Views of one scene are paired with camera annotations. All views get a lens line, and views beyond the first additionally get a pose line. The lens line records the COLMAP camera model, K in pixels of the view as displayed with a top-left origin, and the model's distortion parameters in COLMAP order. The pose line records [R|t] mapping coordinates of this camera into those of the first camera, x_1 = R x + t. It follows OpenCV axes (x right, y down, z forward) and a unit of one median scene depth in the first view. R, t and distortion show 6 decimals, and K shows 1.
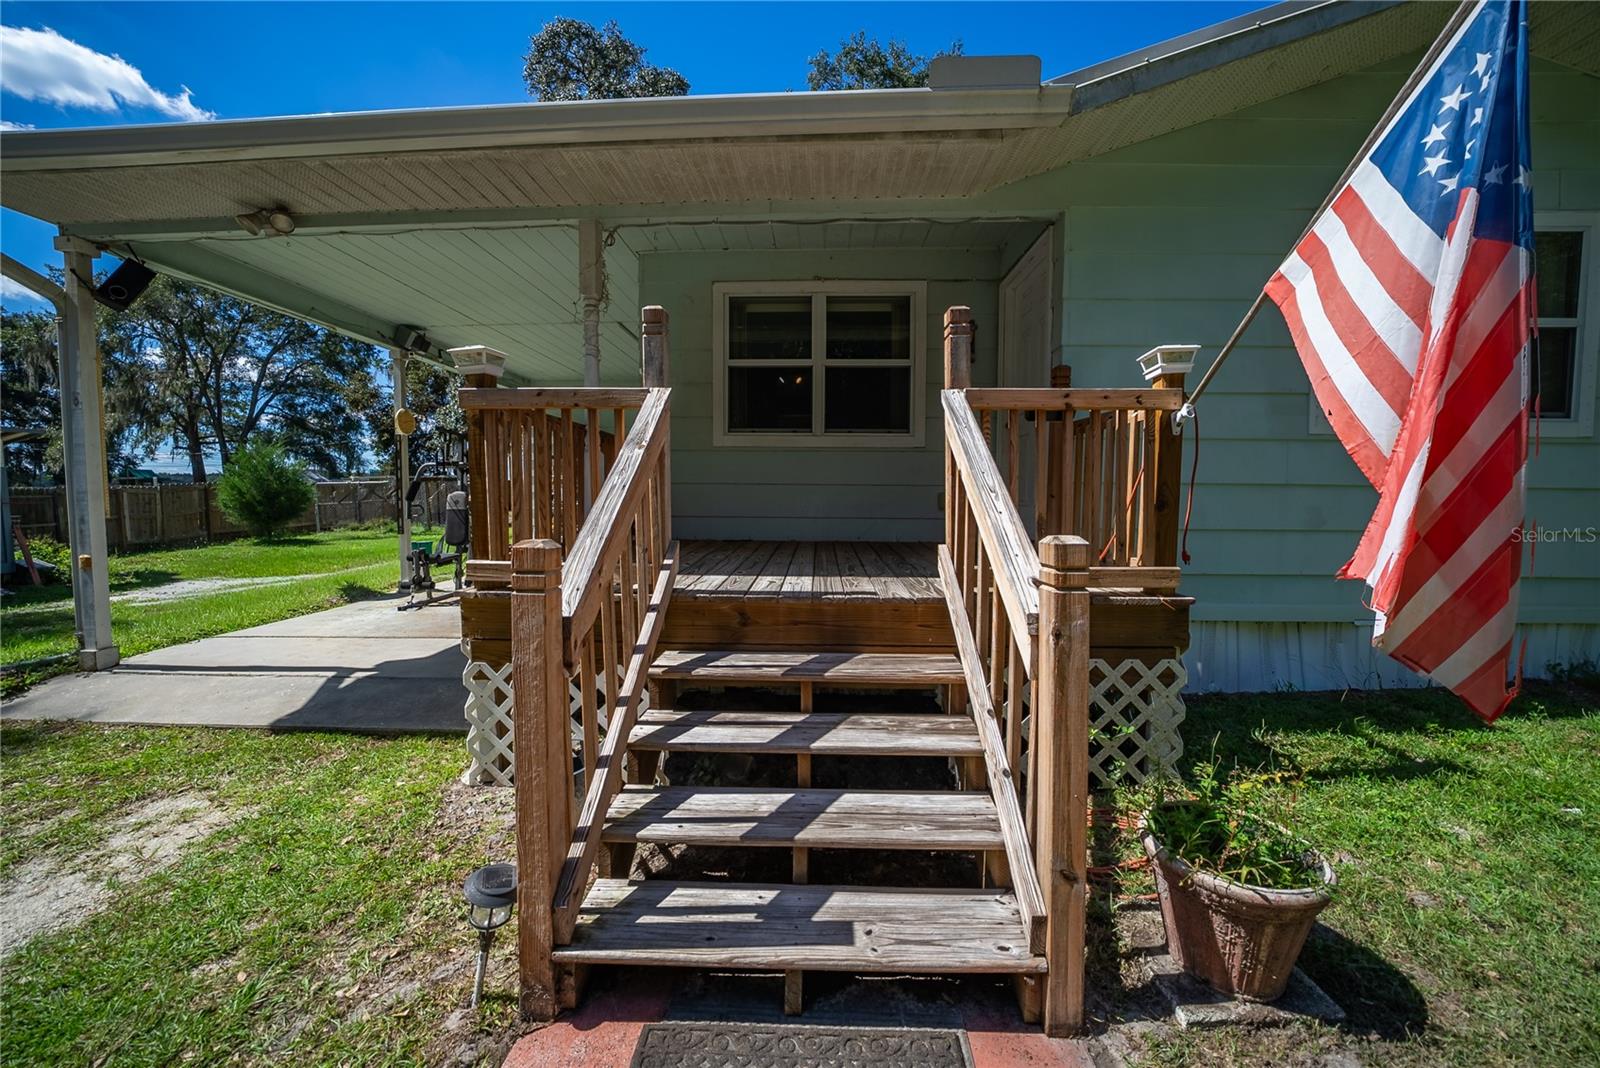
lens RADIAL K [[560.8, 0, 801.1], [0, 560.8, 529.0], [0, 0, 1]] dist [-0.021627, 0.002734]
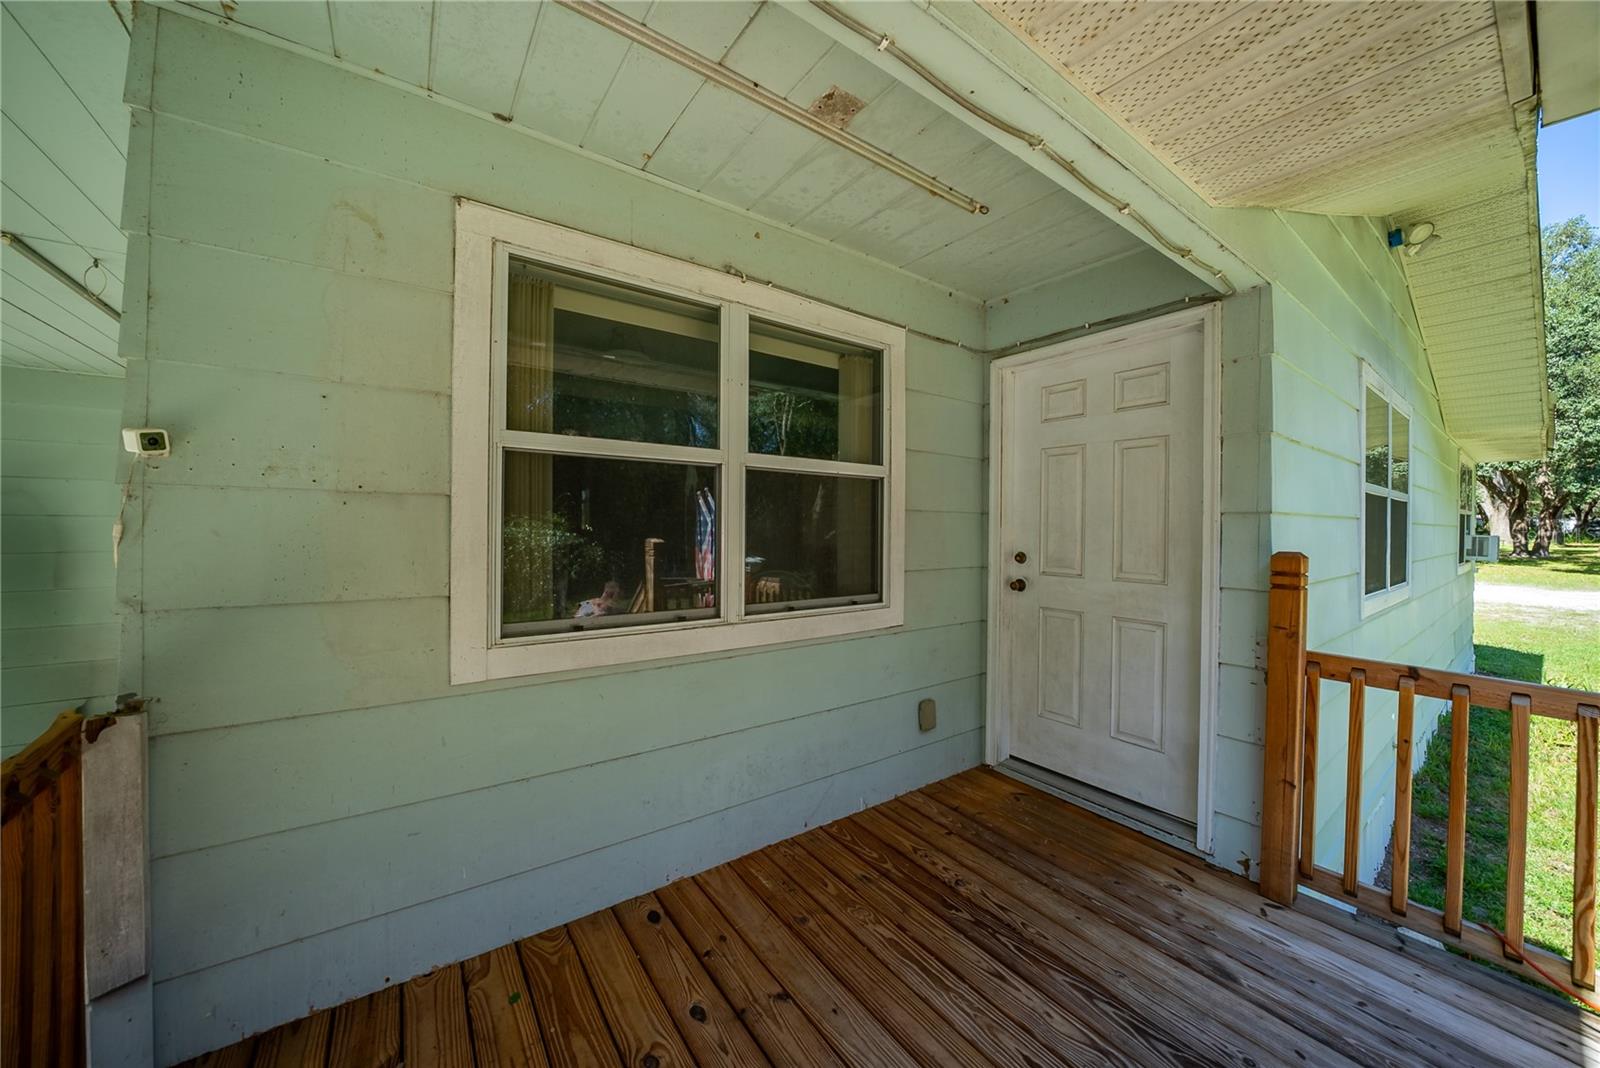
lens RADIAL K [[560.8, 0, 804.8], [0, 560.8, 525.5], [0, 0, 1]] dist [-0.021627, 0.002734]
pose [[0.791944, 0.000709, 0.610593, -0.194575], [0.029664, 0.998774, -0.039634, -0.225264], [-0.609872, 0.049500, 0.790952, 0.617728]]
